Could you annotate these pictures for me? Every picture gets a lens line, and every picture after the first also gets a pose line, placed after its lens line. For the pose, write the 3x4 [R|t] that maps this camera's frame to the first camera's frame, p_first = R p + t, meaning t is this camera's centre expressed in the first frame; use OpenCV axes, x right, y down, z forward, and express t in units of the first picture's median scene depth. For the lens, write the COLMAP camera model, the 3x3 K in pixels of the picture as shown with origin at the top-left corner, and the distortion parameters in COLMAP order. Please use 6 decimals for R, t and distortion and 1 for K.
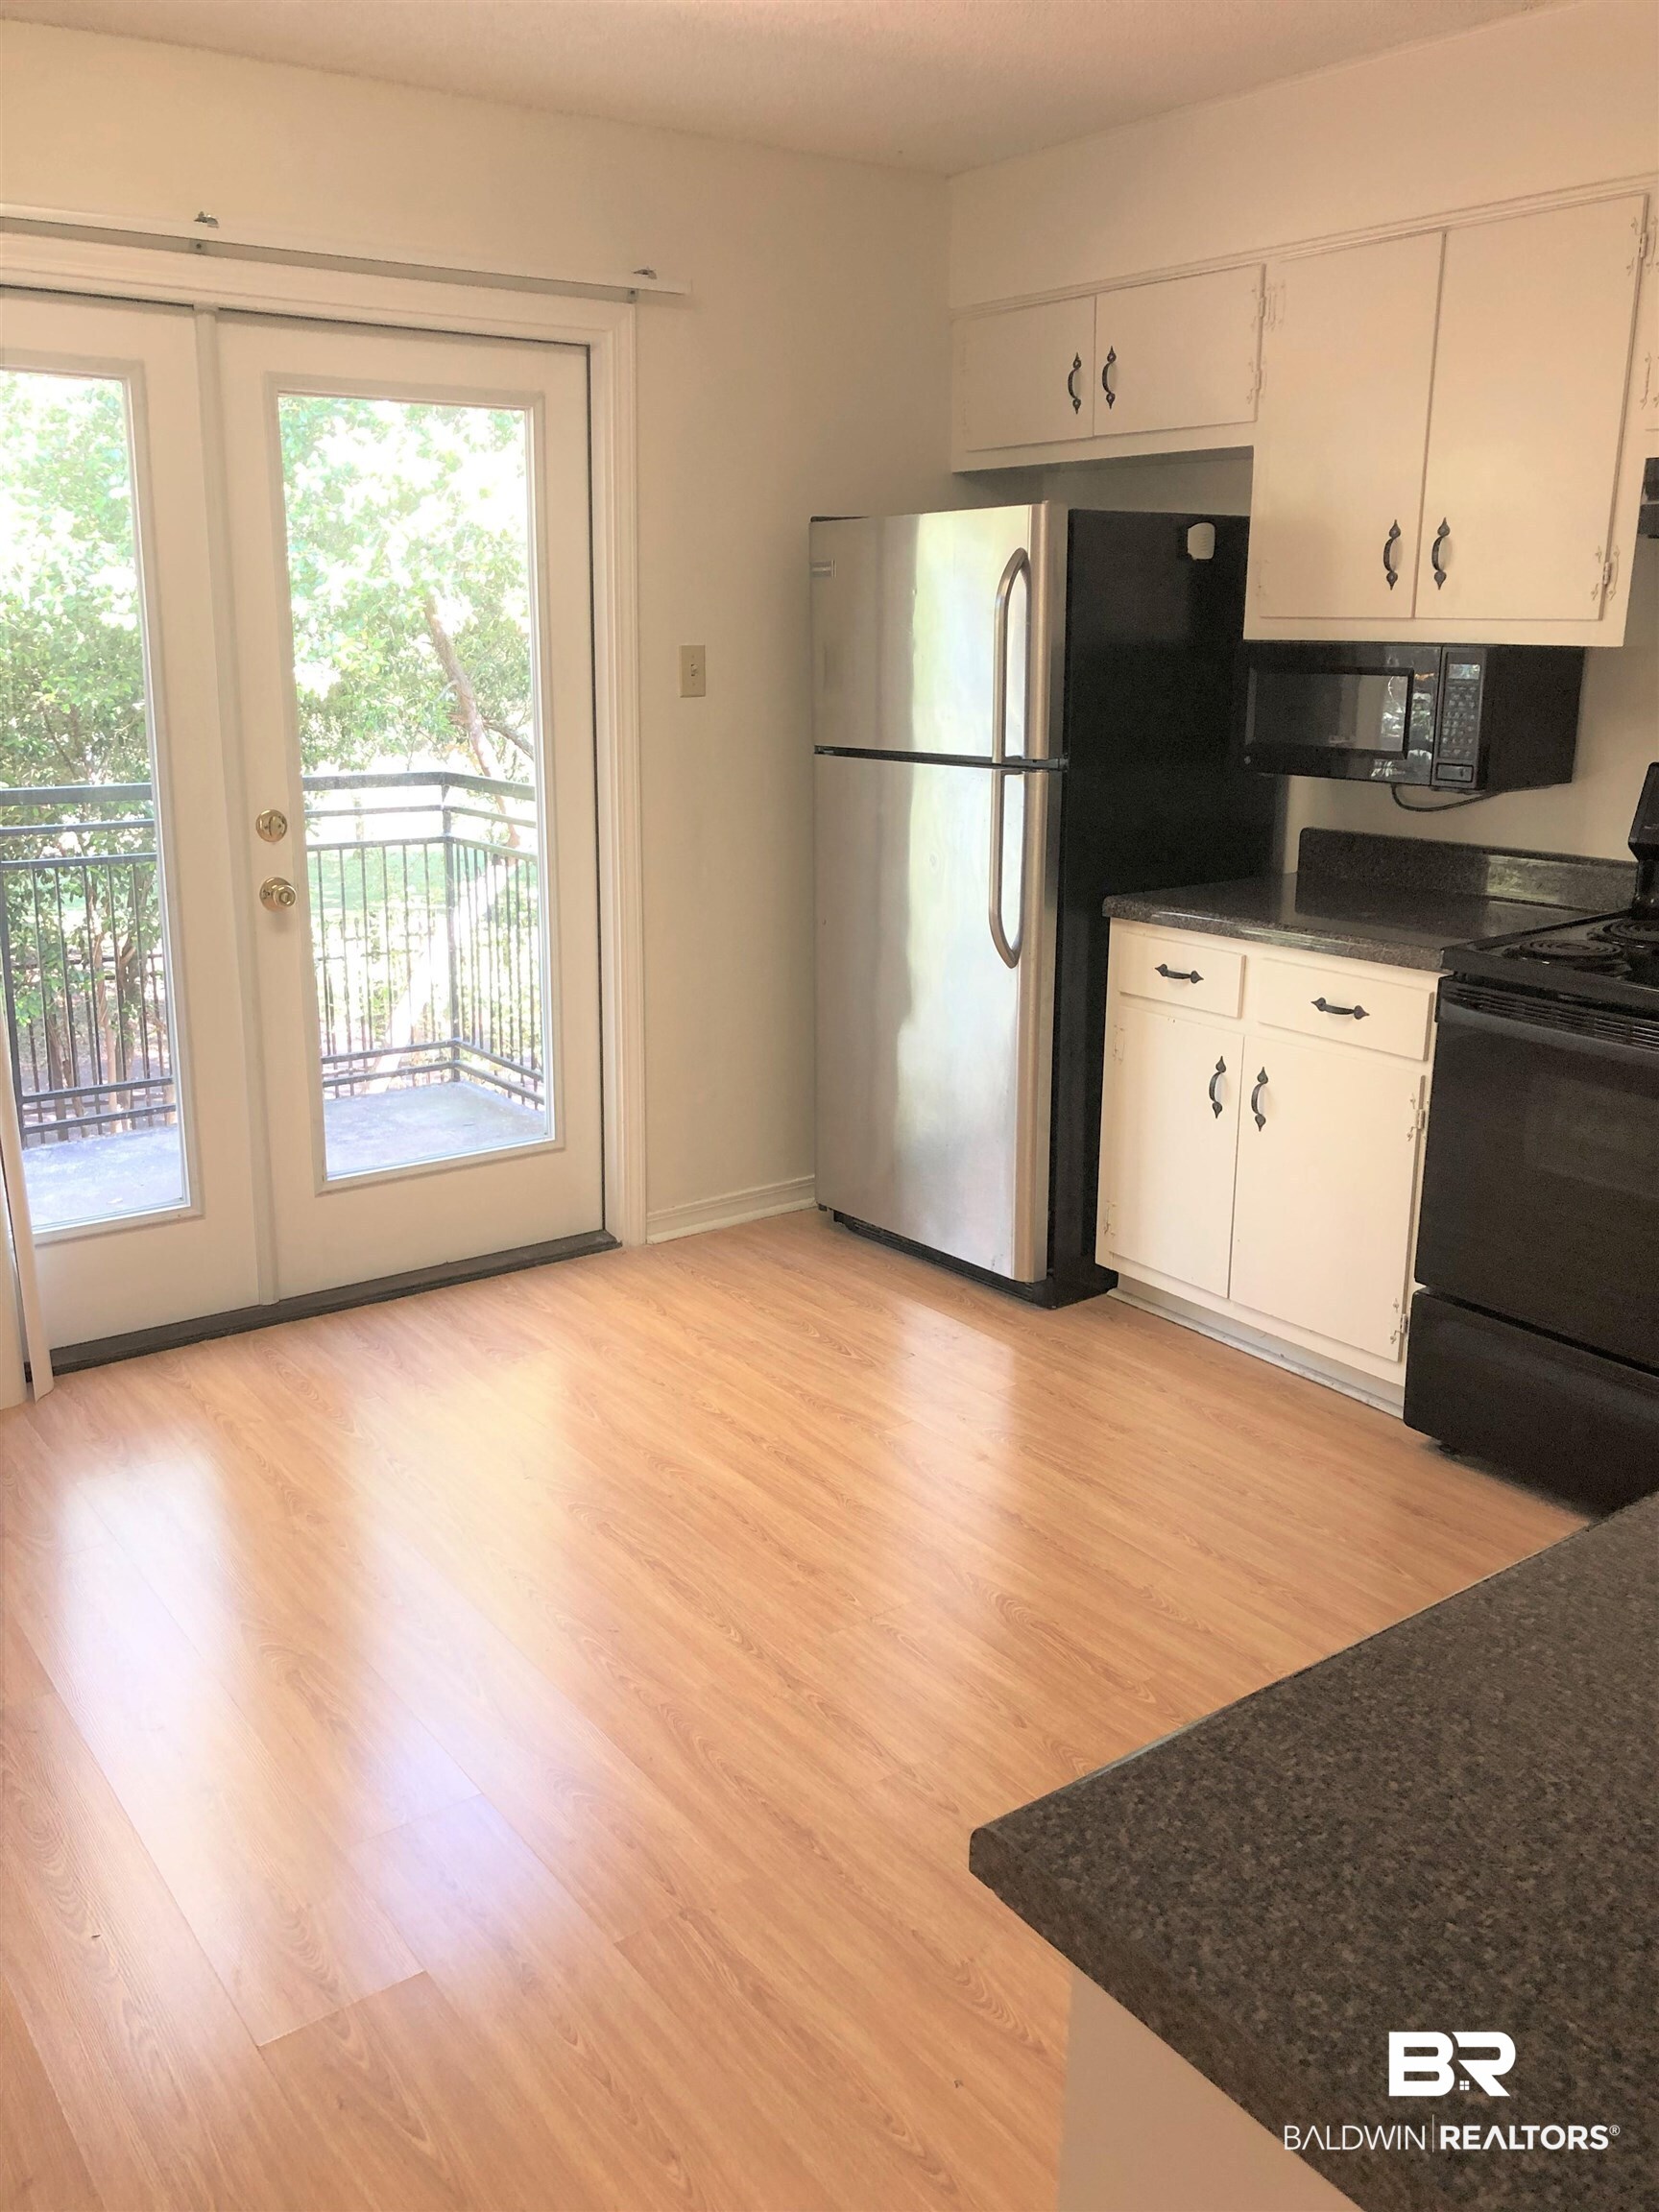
lens RADIAL K [[1829.9, 0, 877.1], [0, 1829.9, 1102.7], [0, 0, 1]] dist [0.003382, 0.001830]
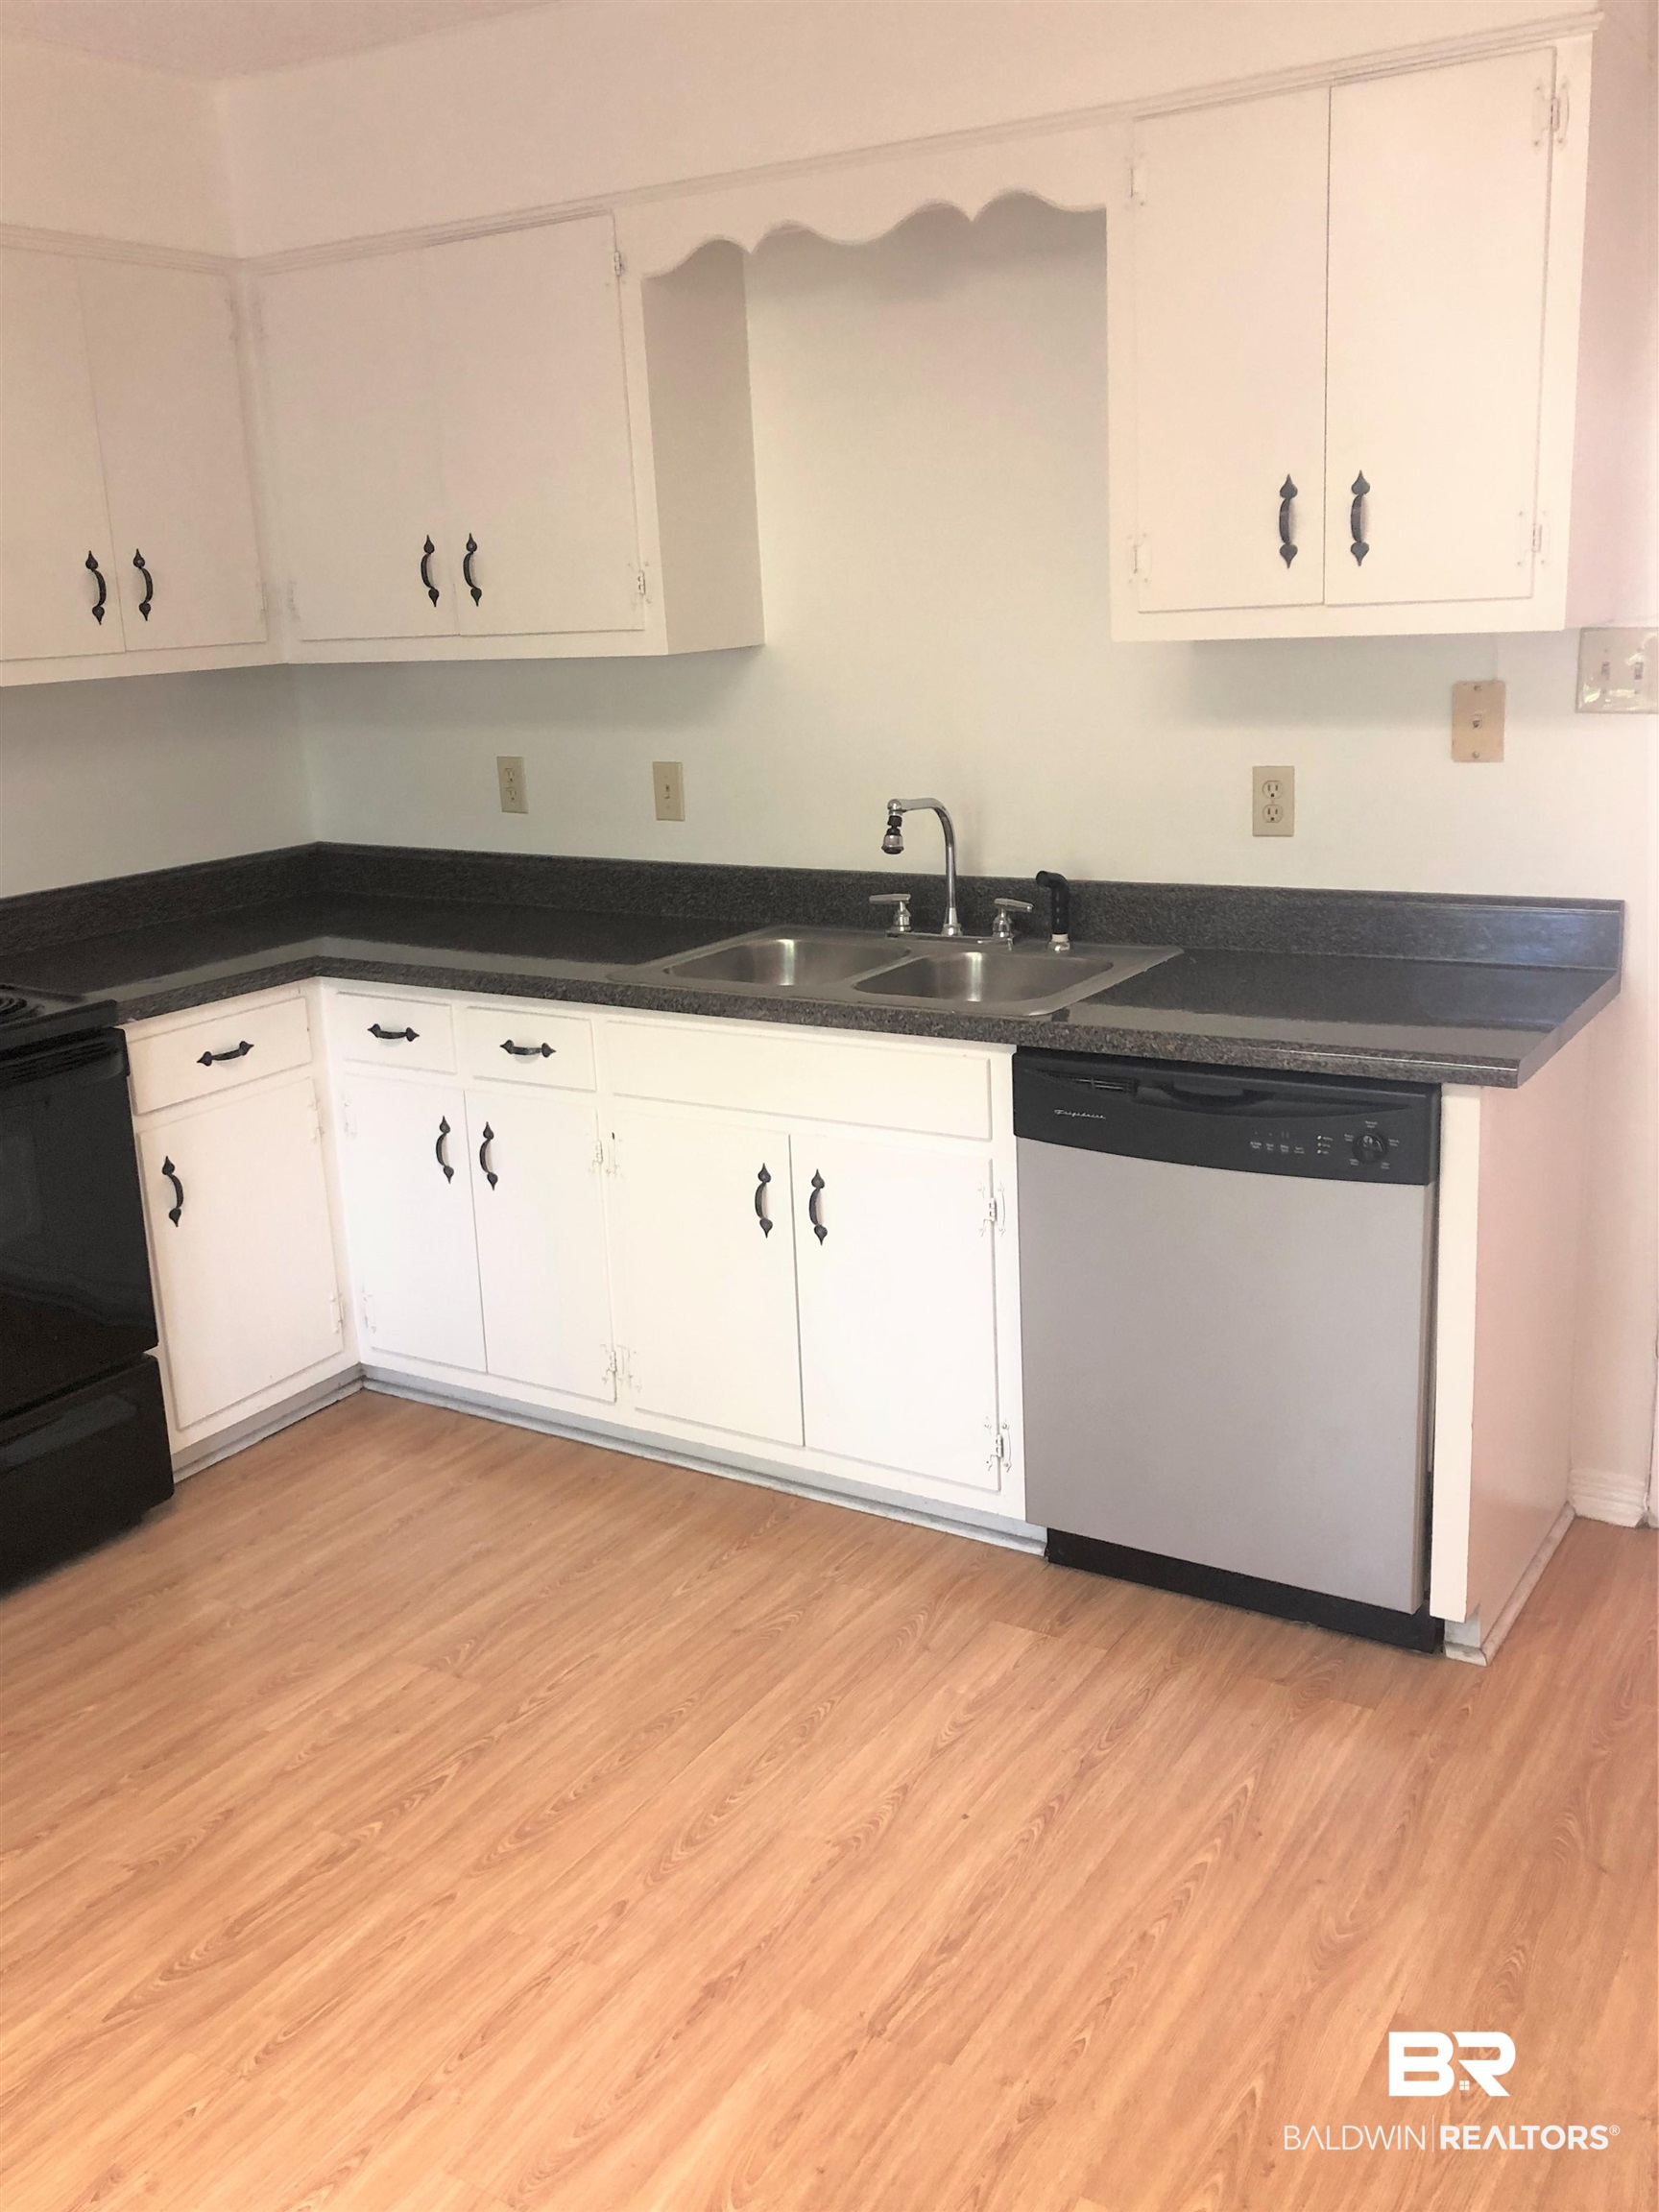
lens RADIAL K [[1829.9, 0, 877.1], [0, 1829.9, 1102.7], [0, 0, 1]] dist [0.003382, 0.001830]
pose [[-0.385588, -0.194115, 0.902021, -0.785004], [0.270883, 0.910722, 0.311782, -0.244655], [-0.882012, 0.364562, -0.298581, 1.037994]]
